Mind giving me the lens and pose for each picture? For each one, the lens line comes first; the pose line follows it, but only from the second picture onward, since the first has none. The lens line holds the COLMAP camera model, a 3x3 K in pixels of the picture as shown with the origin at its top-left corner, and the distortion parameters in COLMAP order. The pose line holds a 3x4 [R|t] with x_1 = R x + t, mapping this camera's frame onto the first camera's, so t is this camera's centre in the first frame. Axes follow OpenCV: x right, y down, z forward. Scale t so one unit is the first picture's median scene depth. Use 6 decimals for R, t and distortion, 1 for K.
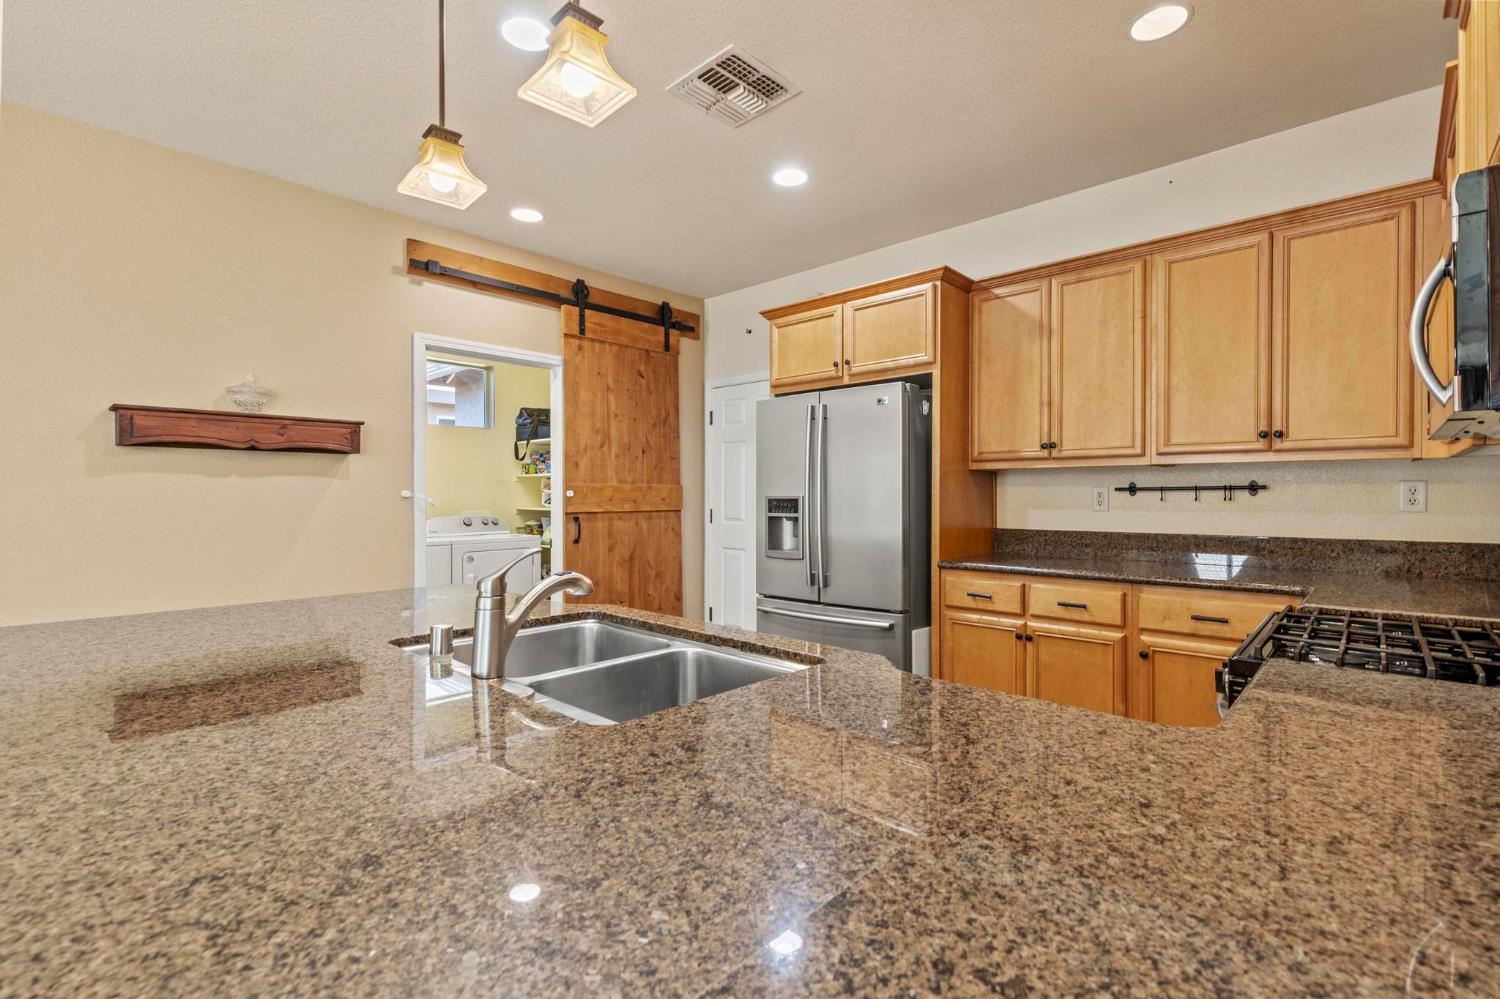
lens RADIAL K [[675.3, 0, 759.6], [0, 675.3, 501.8], [0, 0, 1]] dist [0.008376, 0.000722]
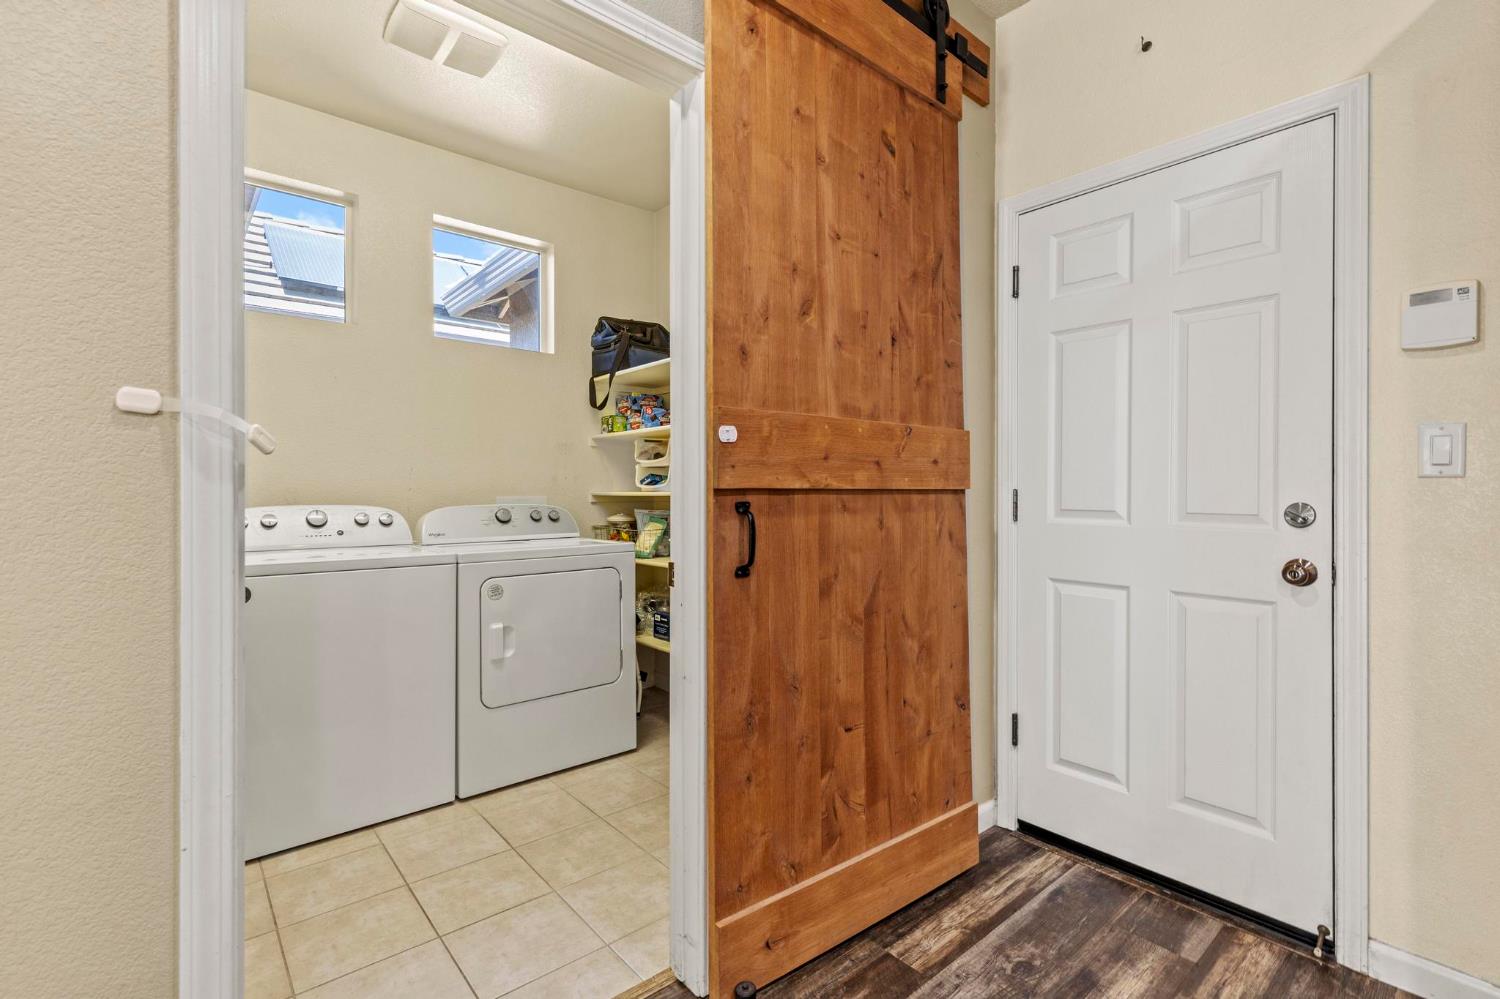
lens RADIAL K [[678.8, 0, 761.1], [0, 678.8, 493.7], [0, 0, 1]] dist [0.008328, -0.000193]
pose [[0.993431, 0.001783, -0.114420, -0.221589], [-0.002686, 0.999966, -0.007738, 0.020820], [0.114403, 0.007994, 0.993402, 0.650731]]
